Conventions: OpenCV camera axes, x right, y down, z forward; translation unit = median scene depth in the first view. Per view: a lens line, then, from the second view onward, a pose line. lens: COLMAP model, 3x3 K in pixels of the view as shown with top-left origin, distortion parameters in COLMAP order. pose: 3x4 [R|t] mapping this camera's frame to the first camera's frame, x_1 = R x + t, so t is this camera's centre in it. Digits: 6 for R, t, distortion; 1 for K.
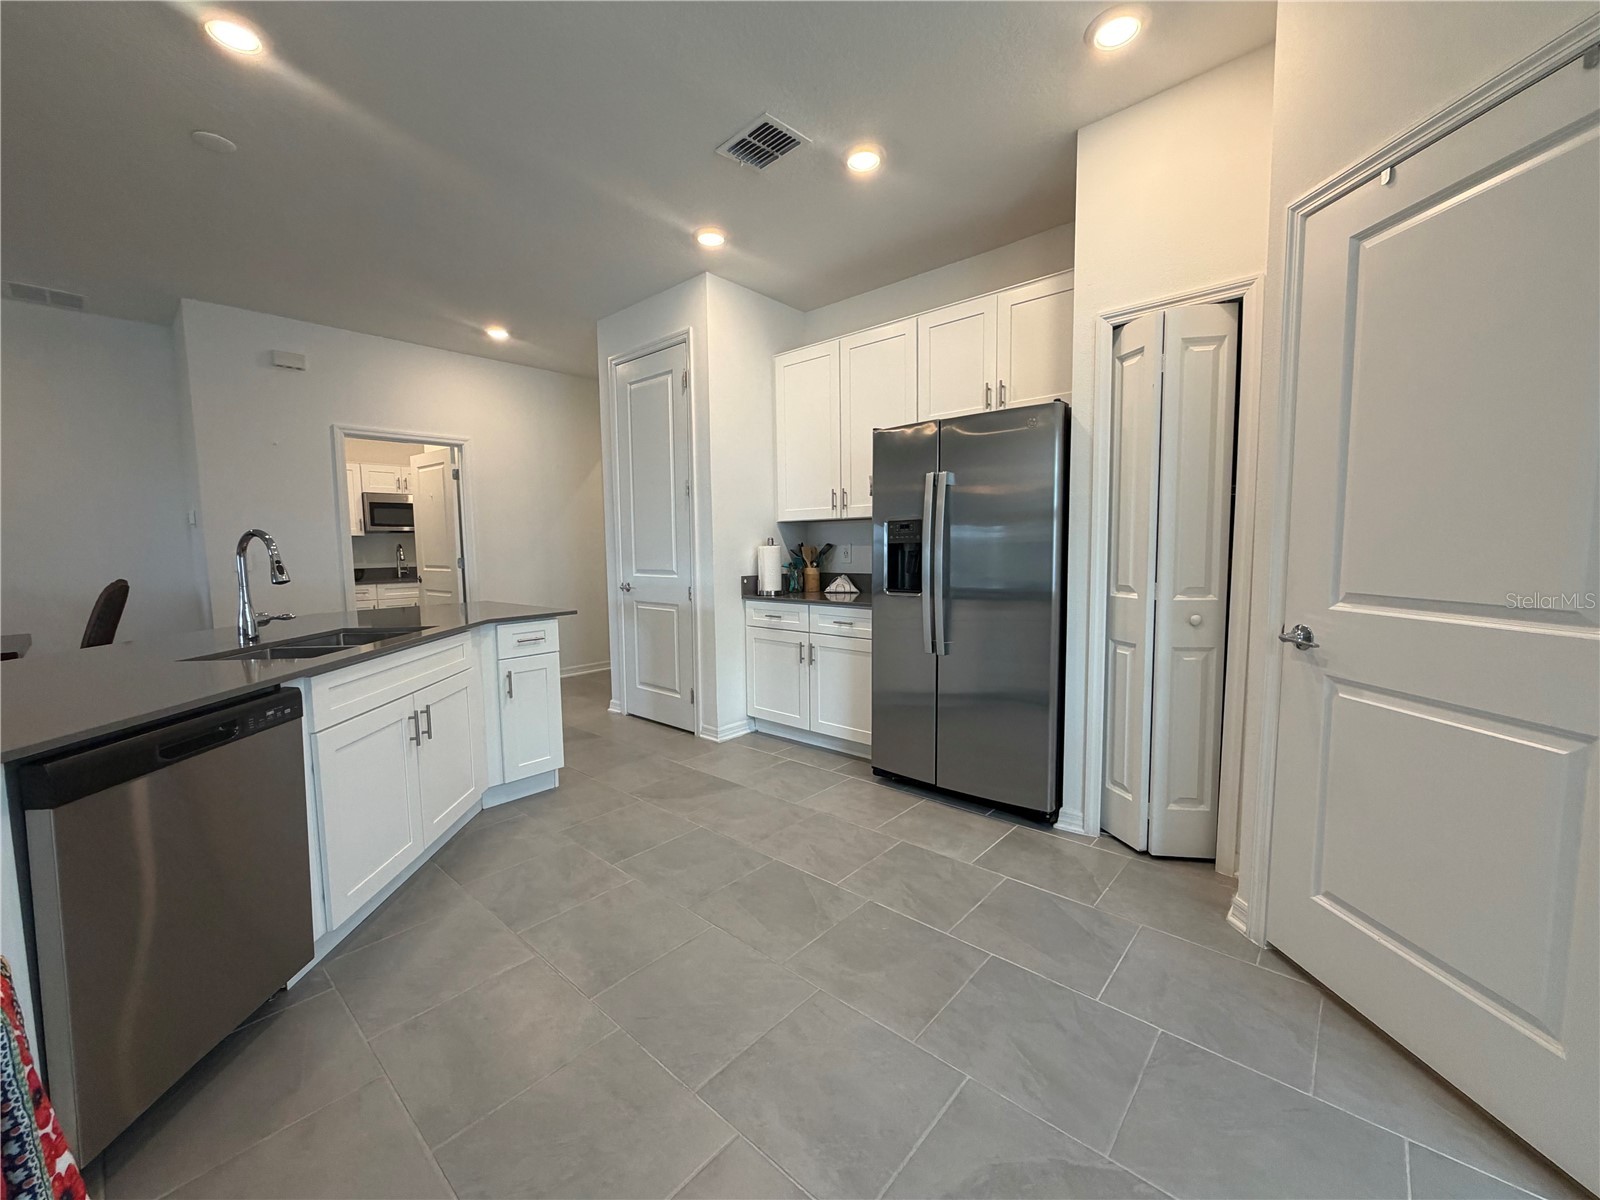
lens RADIAL K [[637.3, 0, 795.8], [0, 637.3, 595.5], [0, 0, 1]] dist [0.000811, -0.000005]
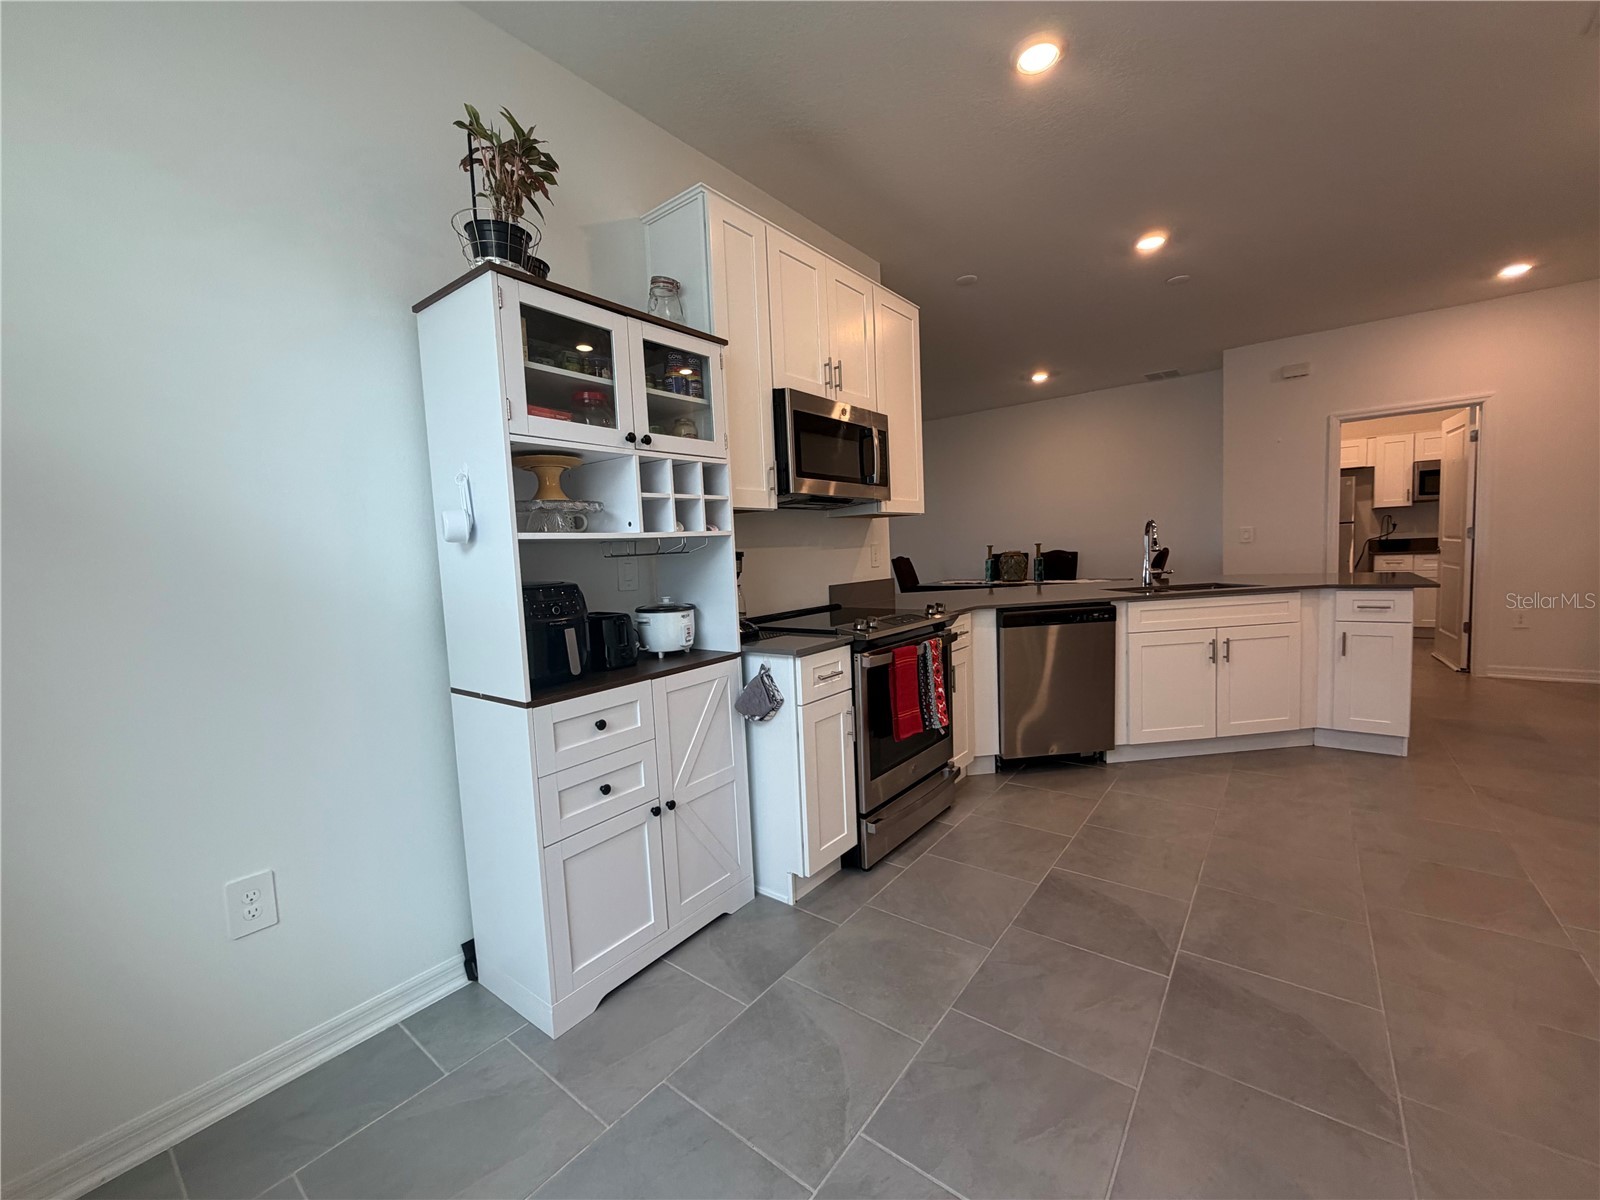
lens RADIAL K [[637.3, 0, 795.8], [0, 637.3, 595.5], [0, 0, 1]] dist [0.000811, -0.000005]
pose [[0.063383, 0.084519, -0.994404, 0.429283], [-0.035048, 0.995981, 0.082419, -0.004080], [0.997374, 0.029628, 0.066090, -0.033774]]
